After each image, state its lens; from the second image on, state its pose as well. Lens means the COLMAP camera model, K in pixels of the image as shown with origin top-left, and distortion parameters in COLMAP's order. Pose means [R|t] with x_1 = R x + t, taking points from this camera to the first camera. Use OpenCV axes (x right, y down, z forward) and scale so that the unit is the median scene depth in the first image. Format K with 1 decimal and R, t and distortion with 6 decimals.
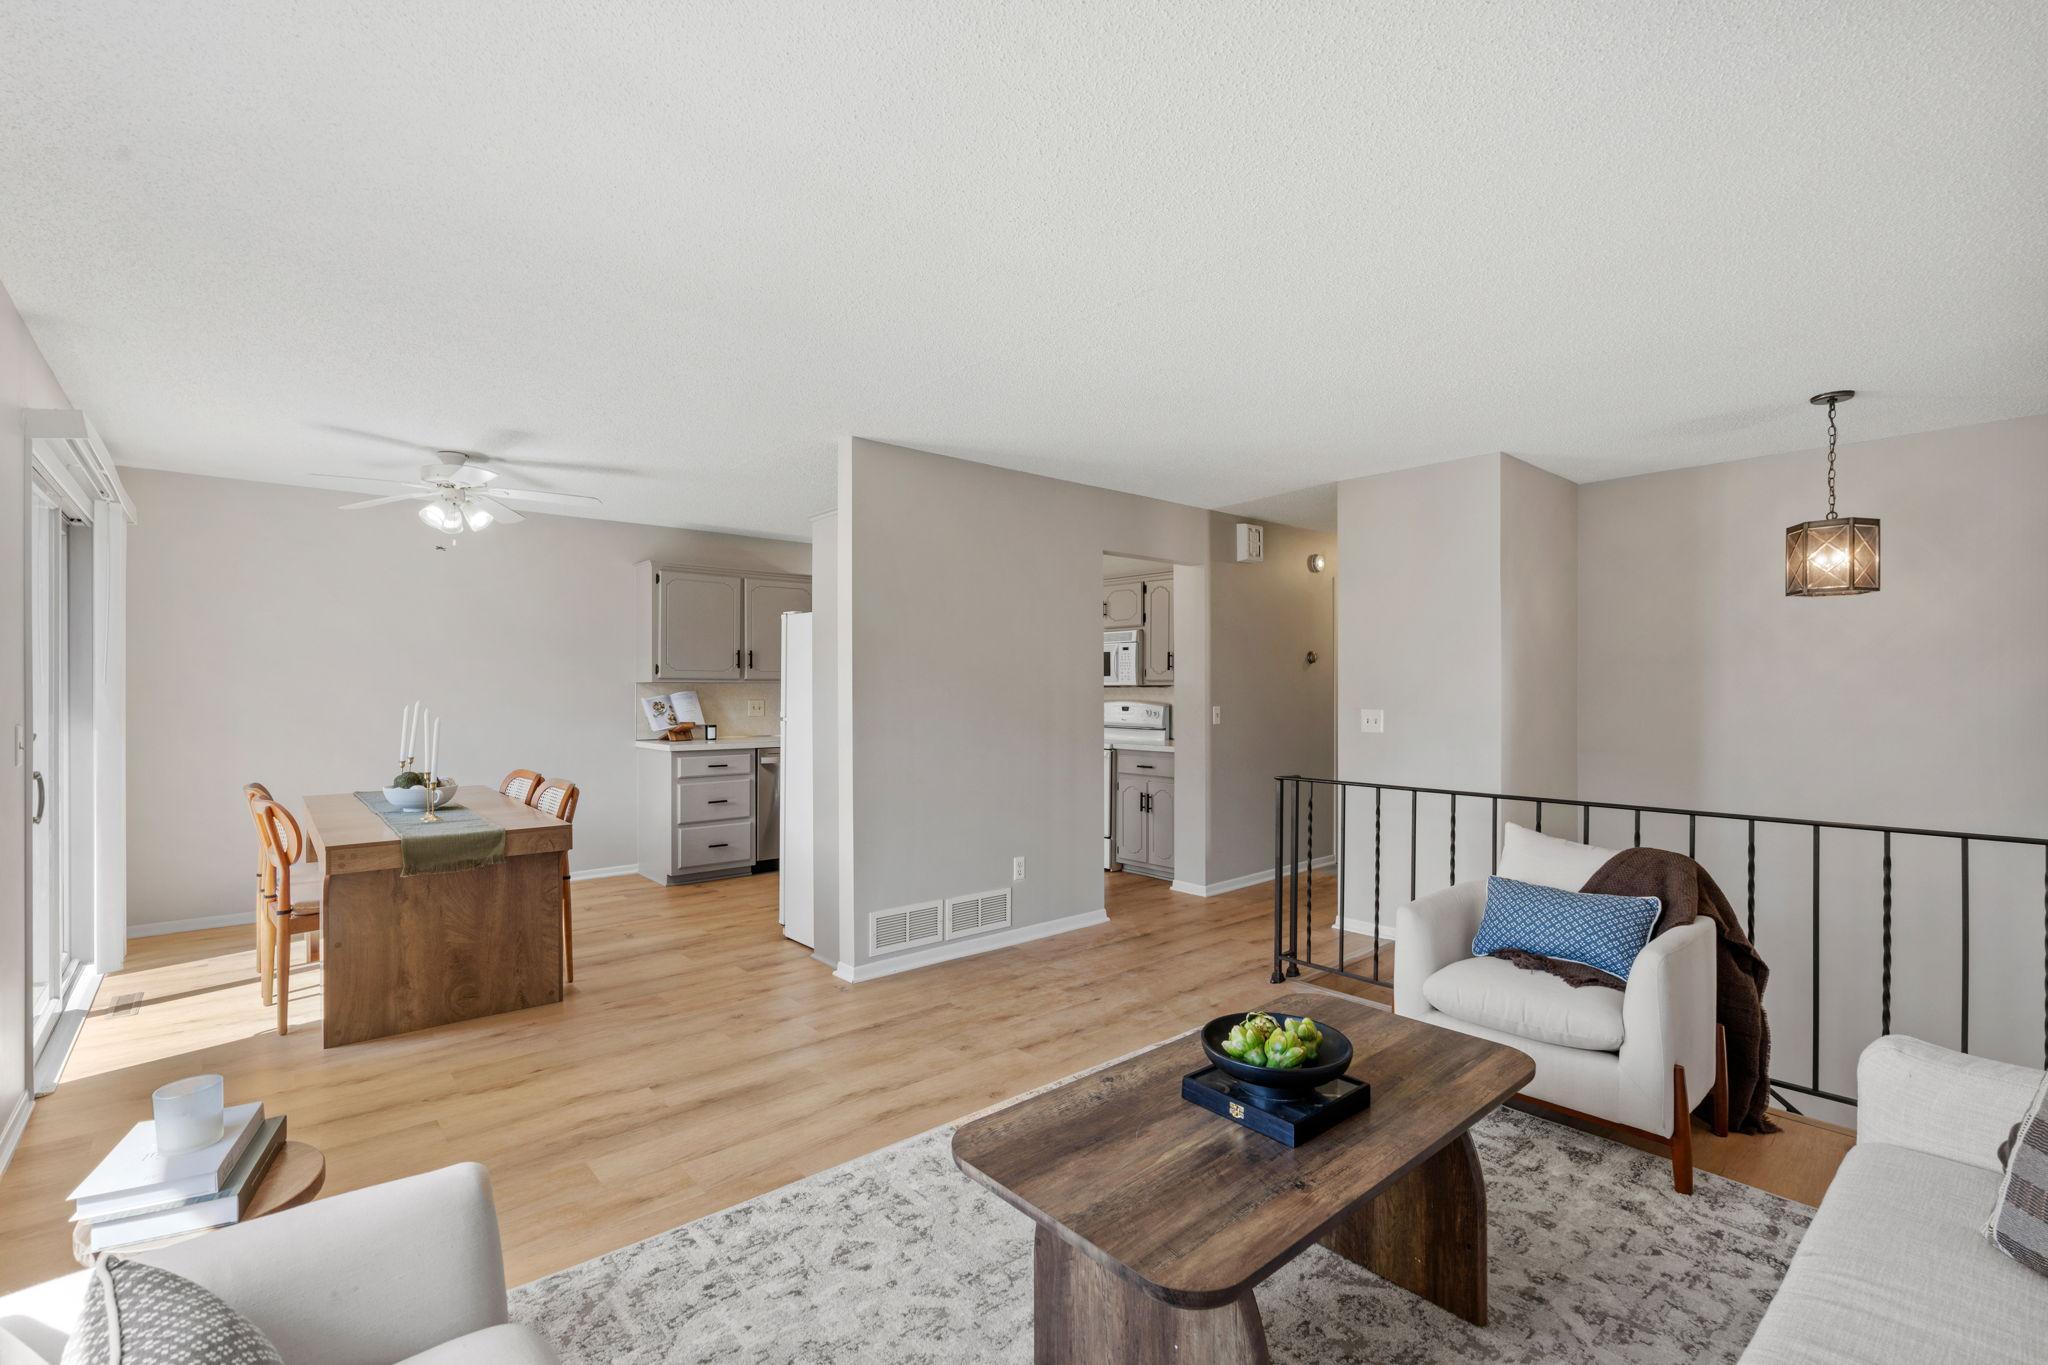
lens RADIAL K [[910.8, 0, 1017.2], [0, 910.8, 689.4], [0, 0, 1]] dist [-0.013383, 0.004392]
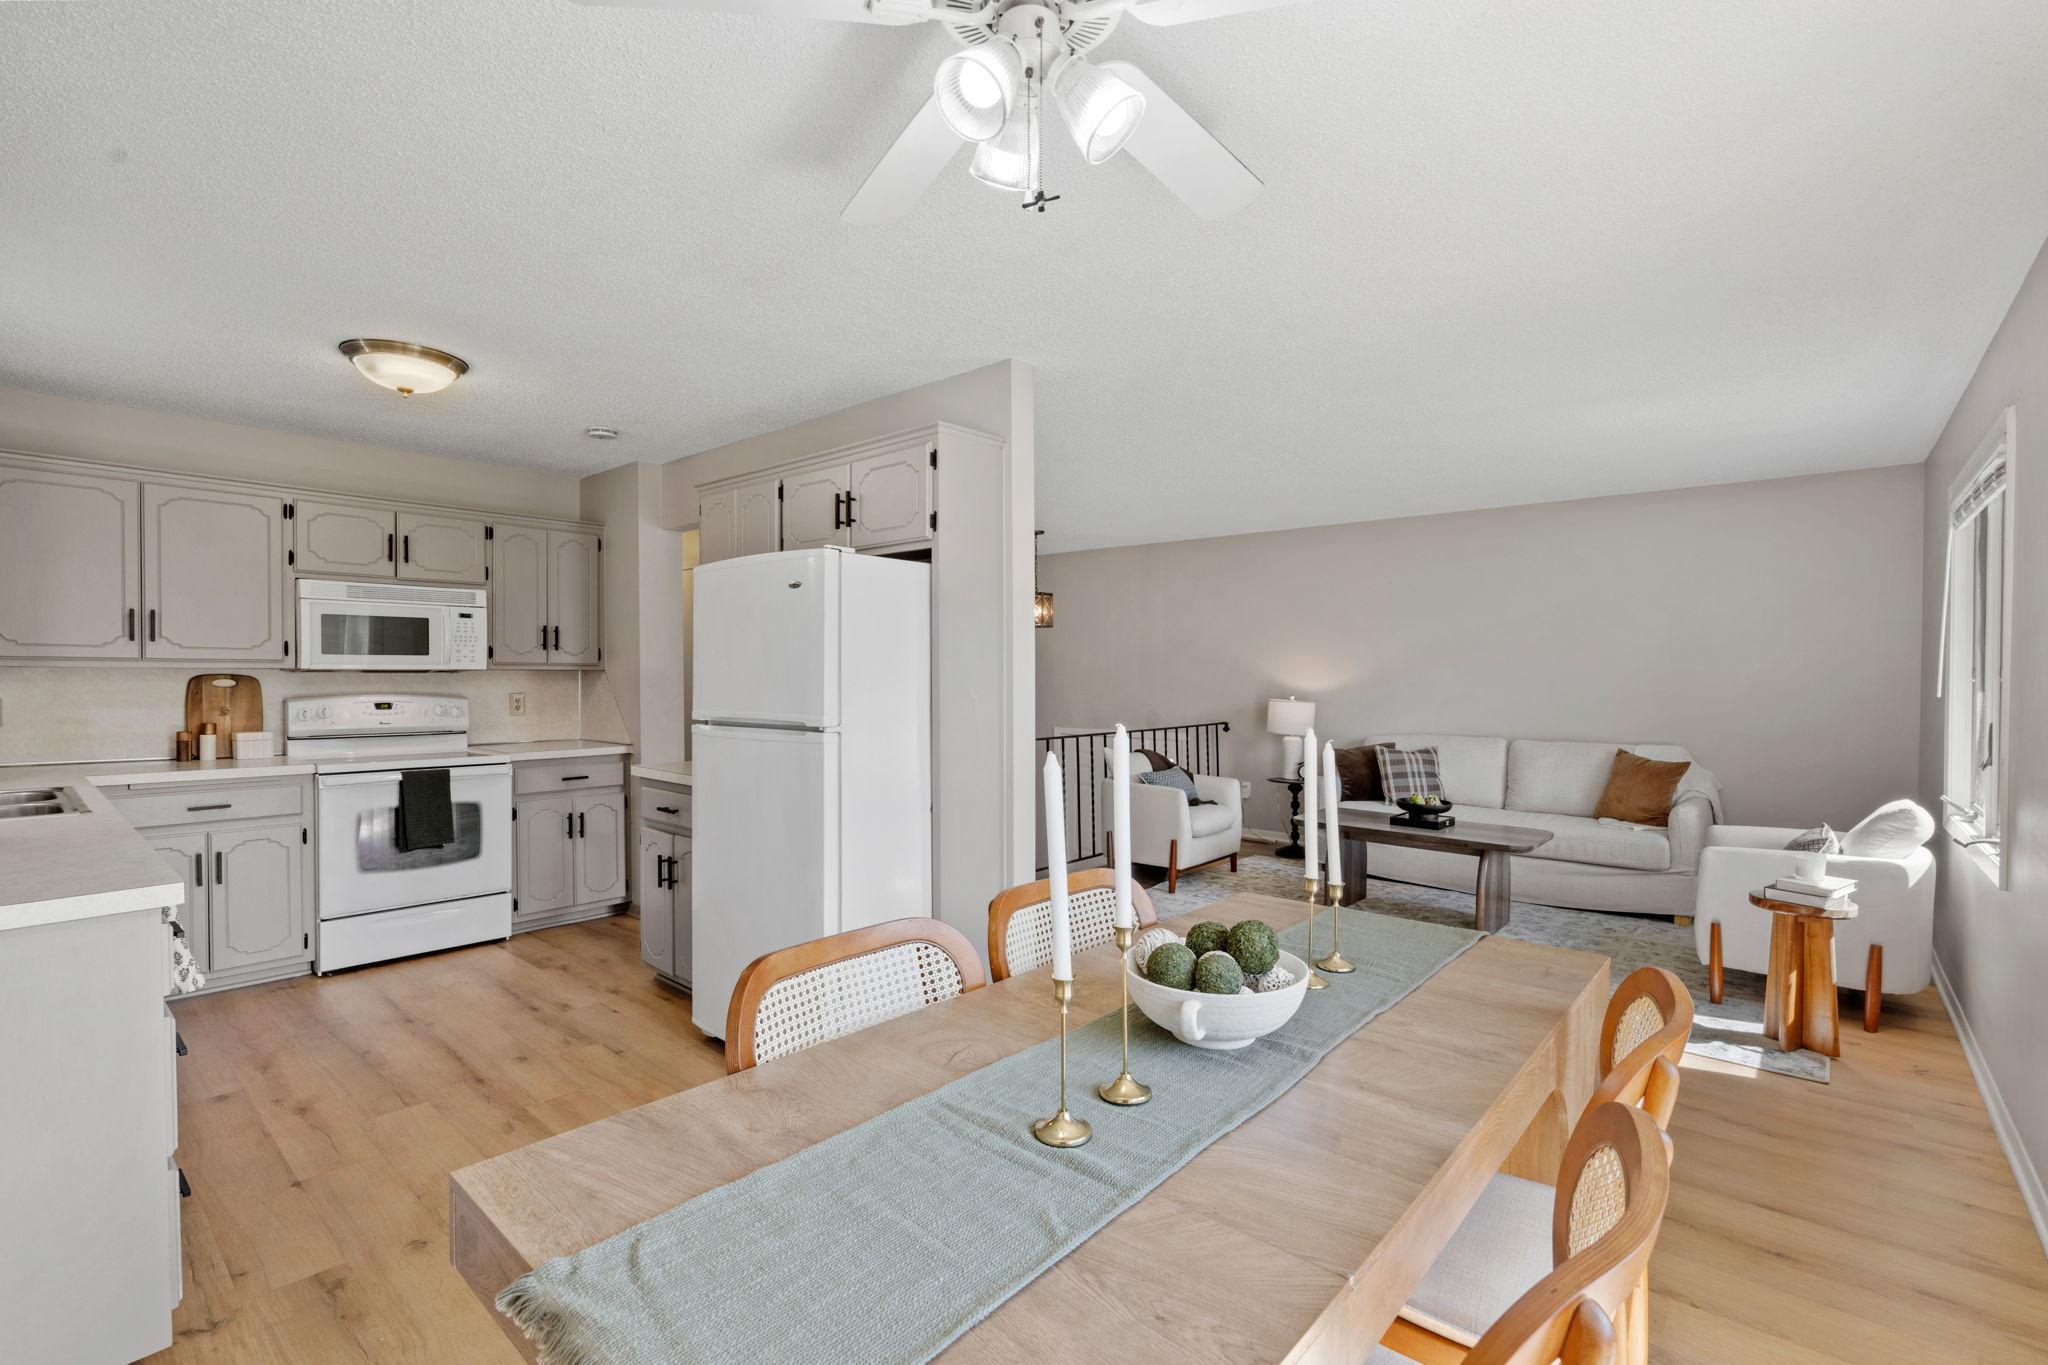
lens RADIAL K [[910.8, 0, 1017.2], [0, 910.8, 689.4], [0, 0, 1]] dist [-0.013383, 0.004392]
pose [[-0.126245, -0.019691, 0.991804, -1.220413], [0.001135, 0.999799, 0.019994, -0.007330], [-0.991998, 0.003650, -0.126197, 1.368647]]
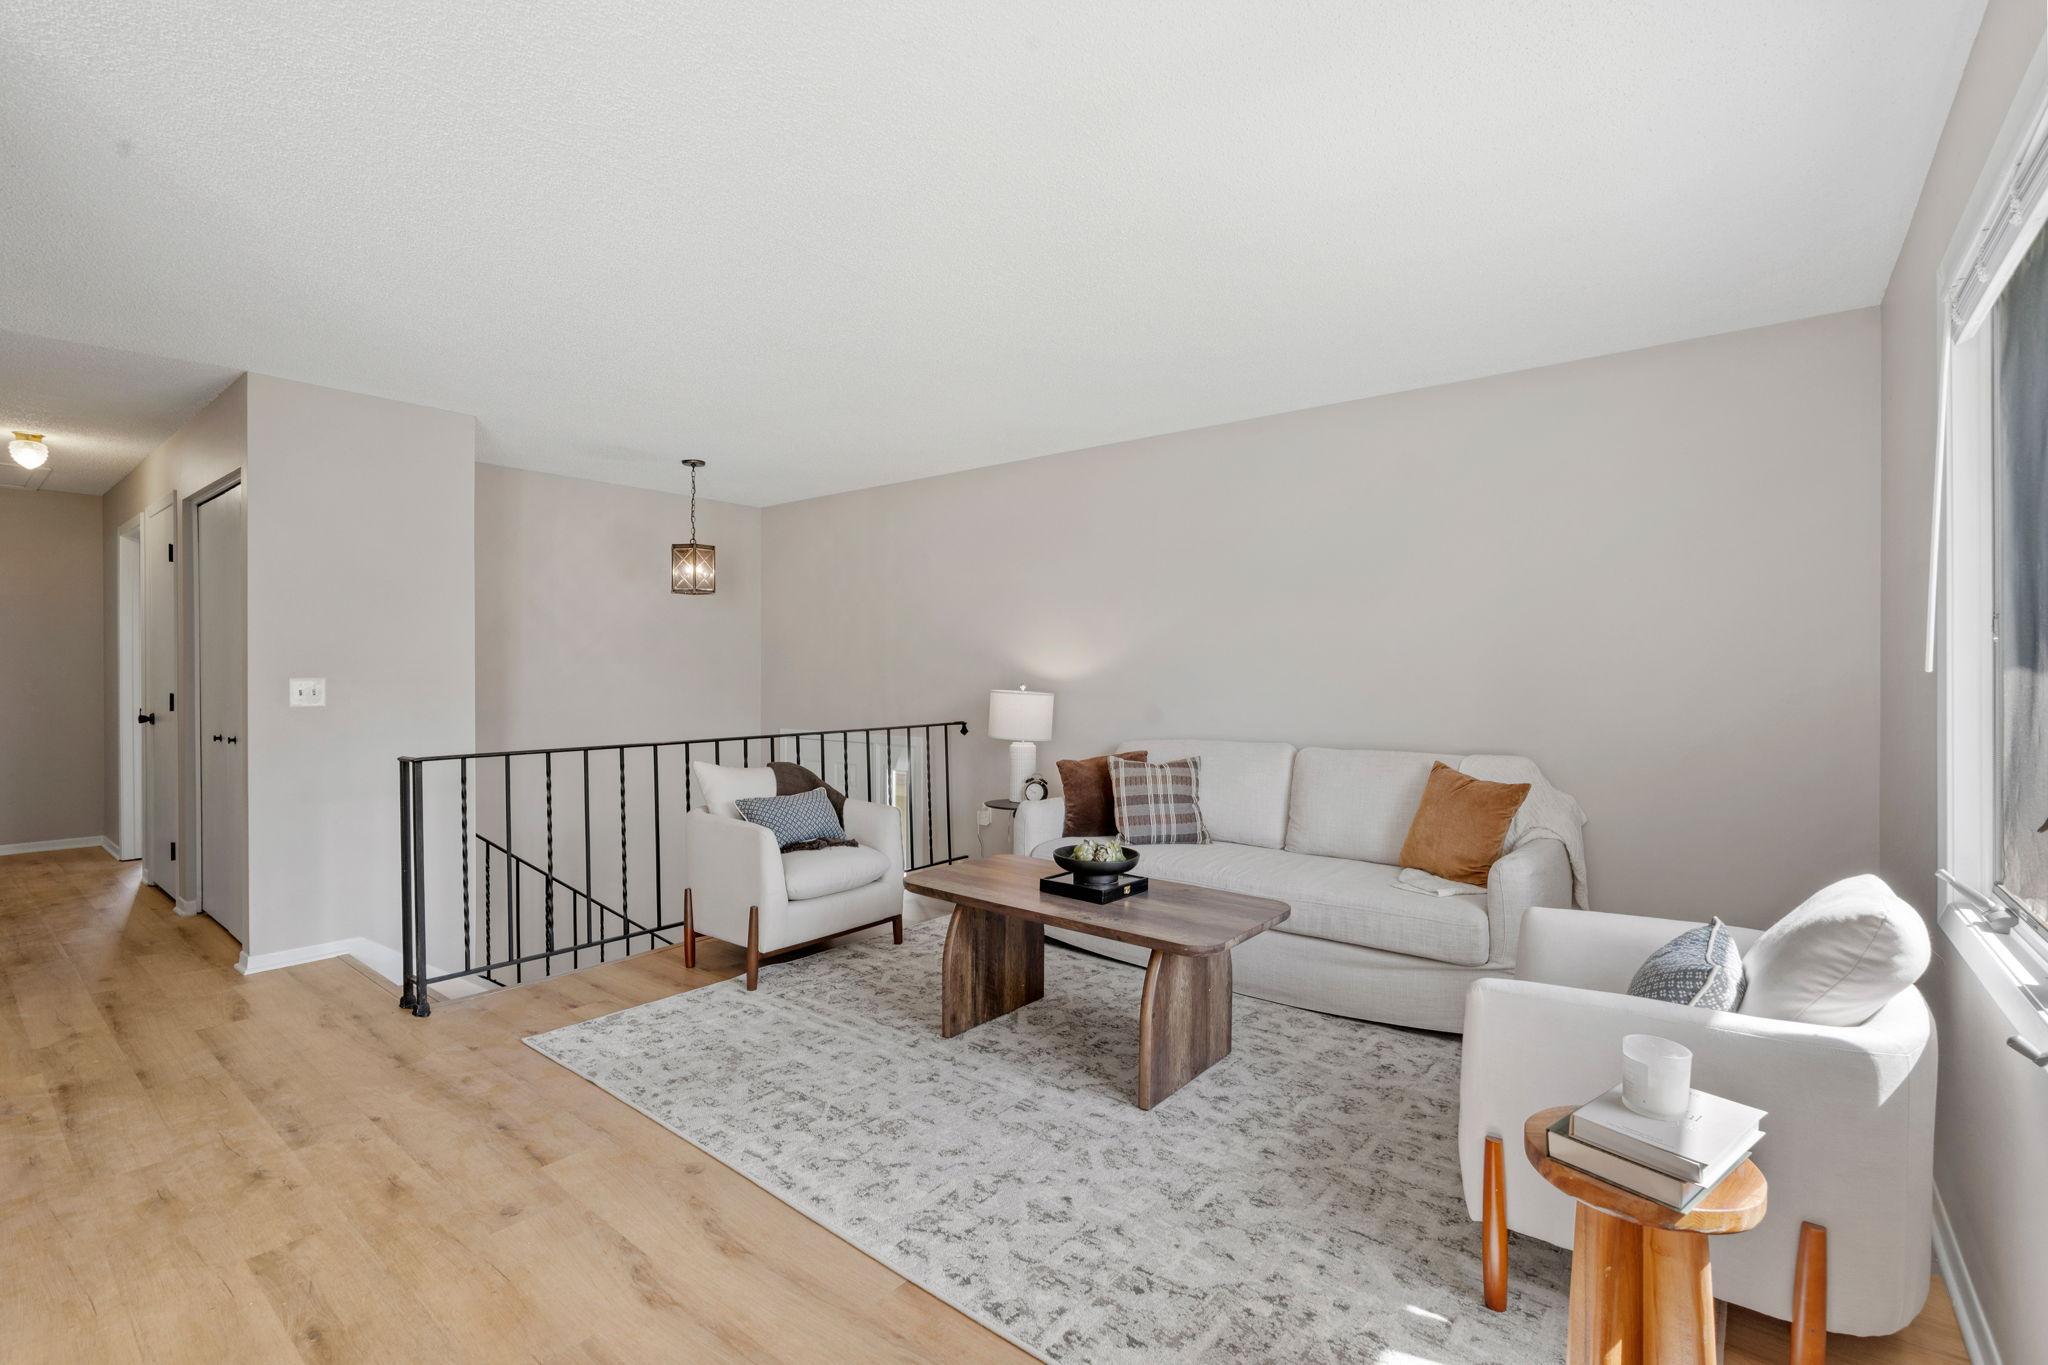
lens RADIAL K [[916.6, 0, 1015.7], [0, 916.6, 672.3], [0, 0, 1]] dist [-0.007820, 0.000687]
pose [[-0.164887, -0.003378, 0.986307, -0.728843], [0.001755, 0.999992, 0.003718, 0.022354], [-0.986311, 0.002344, -0.164880, 0.758727]]
